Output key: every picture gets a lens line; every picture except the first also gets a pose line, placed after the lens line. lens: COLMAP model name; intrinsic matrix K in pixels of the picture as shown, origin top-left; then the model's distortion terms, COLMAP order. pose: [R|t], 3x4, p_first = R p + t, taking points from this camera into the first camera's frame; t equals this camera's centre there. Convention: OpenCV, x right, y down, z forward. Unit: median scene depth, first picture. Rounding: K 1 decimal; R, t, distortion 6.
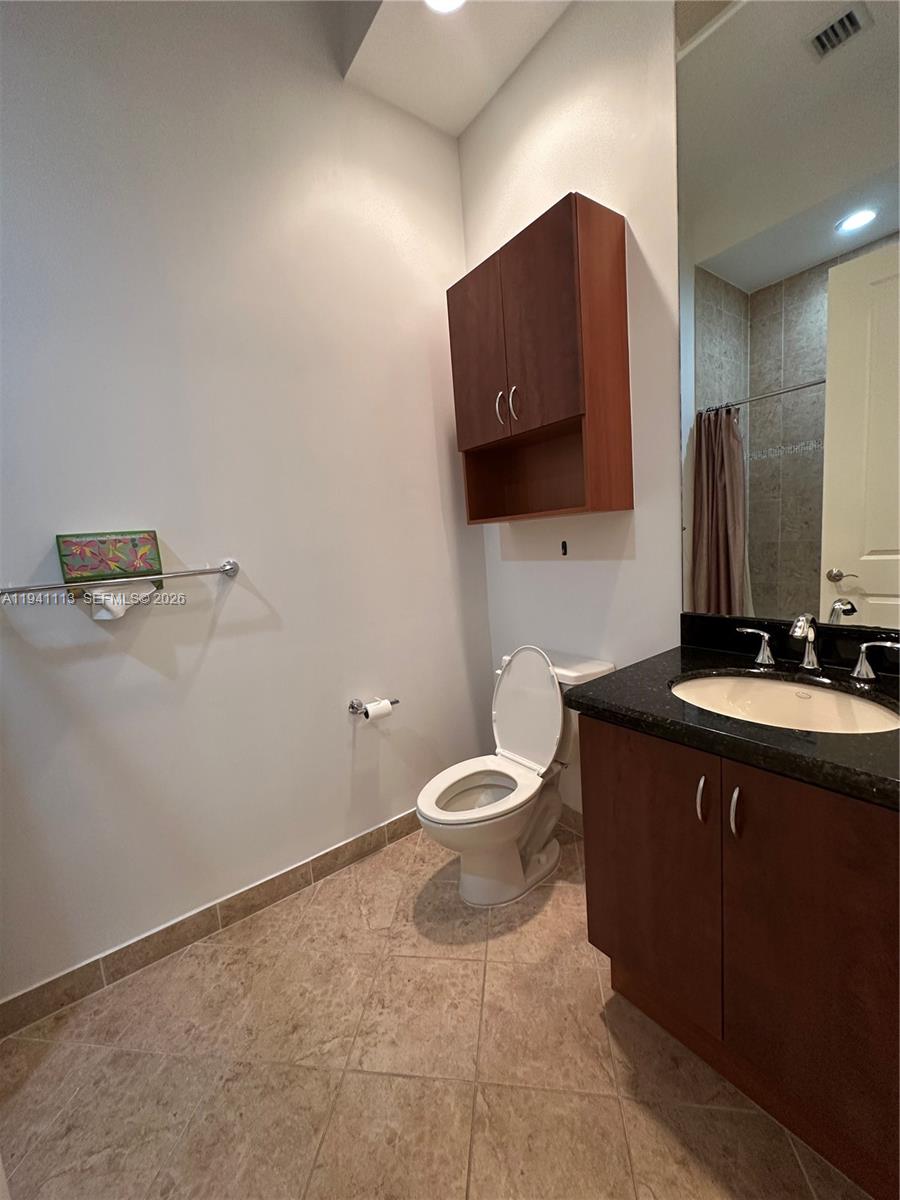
lens RADIAL K [[478.0, 0, 446.7], [0, 478.0, 597.4], [0, 0, 1]] dist [-0.004316, 0.001175]
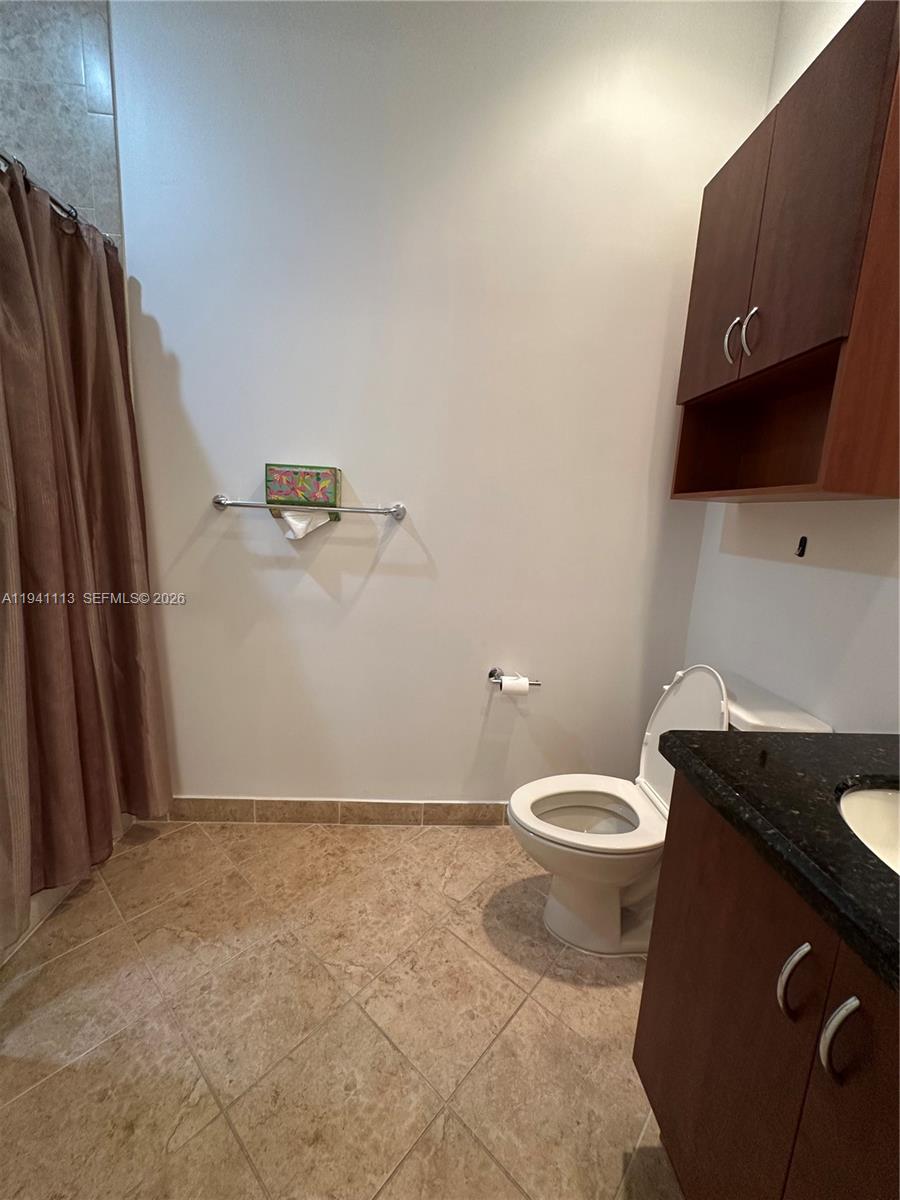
lens RADIAL K [[478.0, 0, 450.1], [0, 478.0, 597.3], [0, 0, 1]] dist [-0.004316, 0.001175]
pose [[0.828666, 0.216212, -0.516298, 0.242524], [-0.186172, 0.976334, 0.110055, -0.014876], [0.527875, 0.004921, 0.849308, 0.173185]]
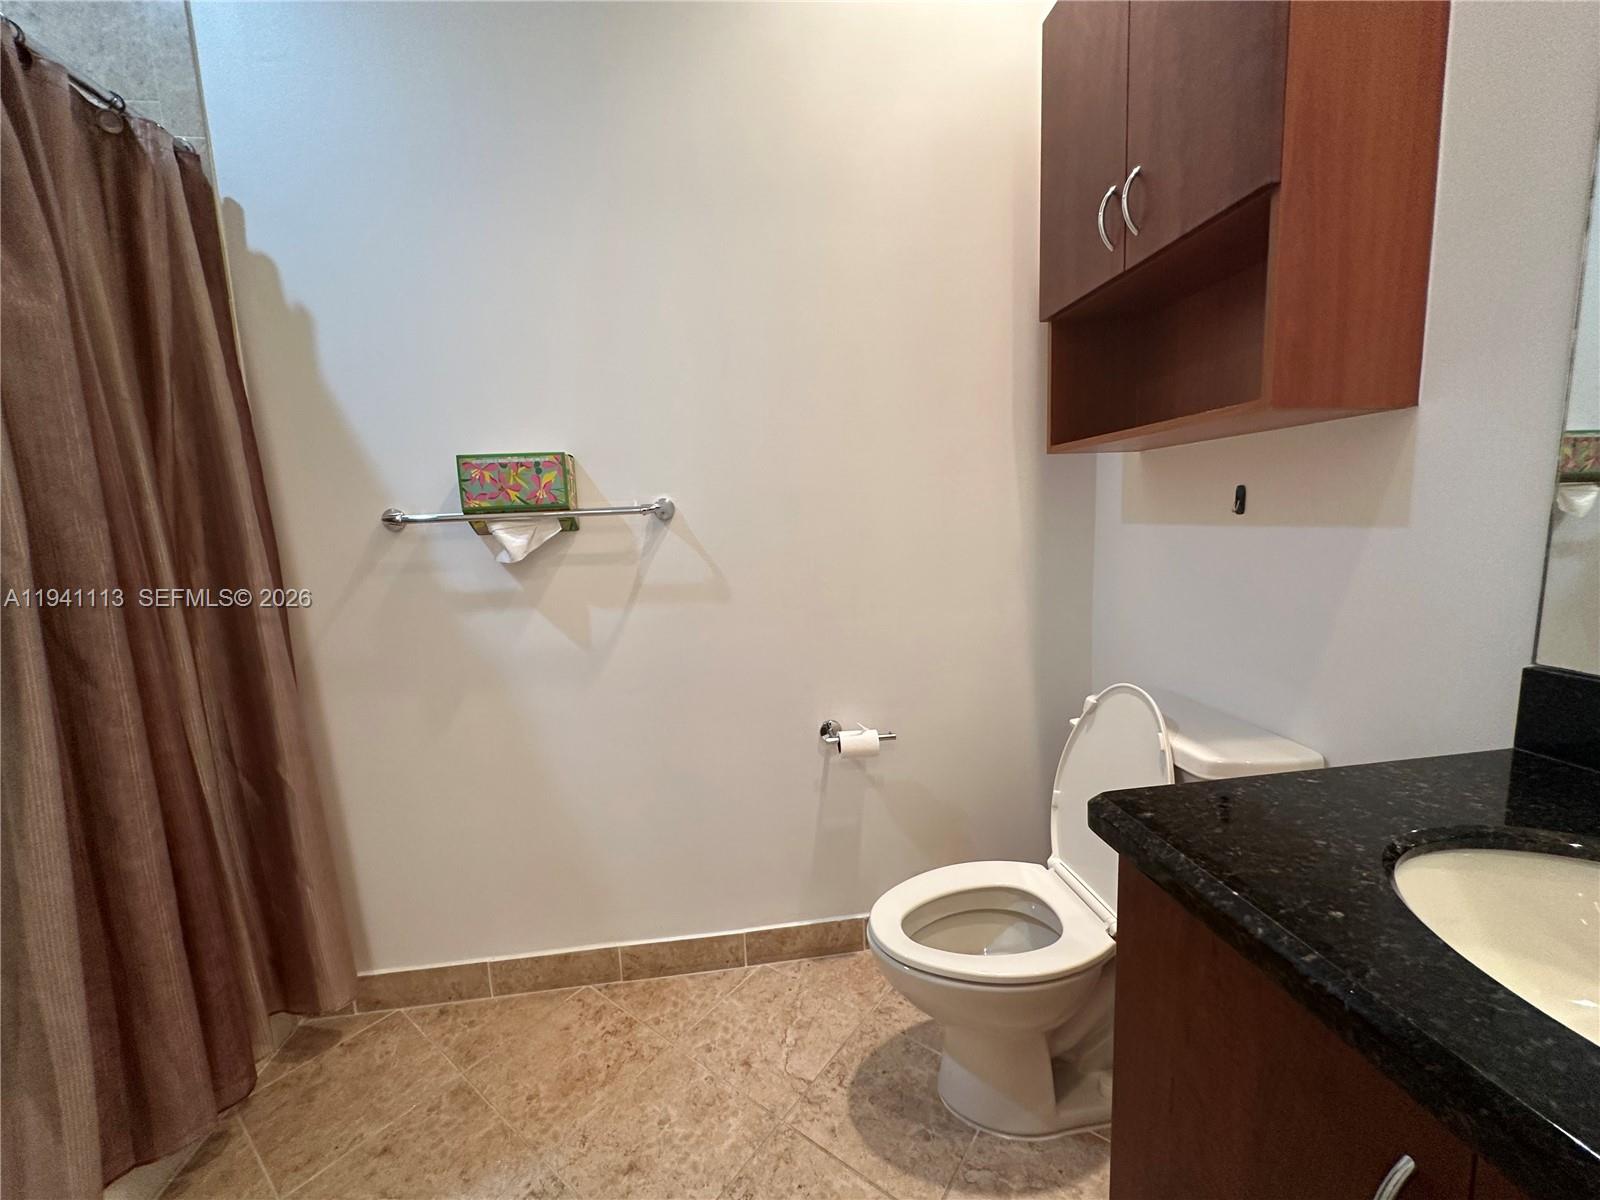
lens RADIAL K [[637.4, 0, 800.2], [0, 637.4, 599.3], [0, 0, 1]] dist [-0.004316, 0.001175]
pose [[0.873787, 0.105835, -0.474653, 0.213554], [-0.088644, 0.994342, 0.058529, 0.000233], [0.478162, -0.009066, 0.878225, 0.263809]]
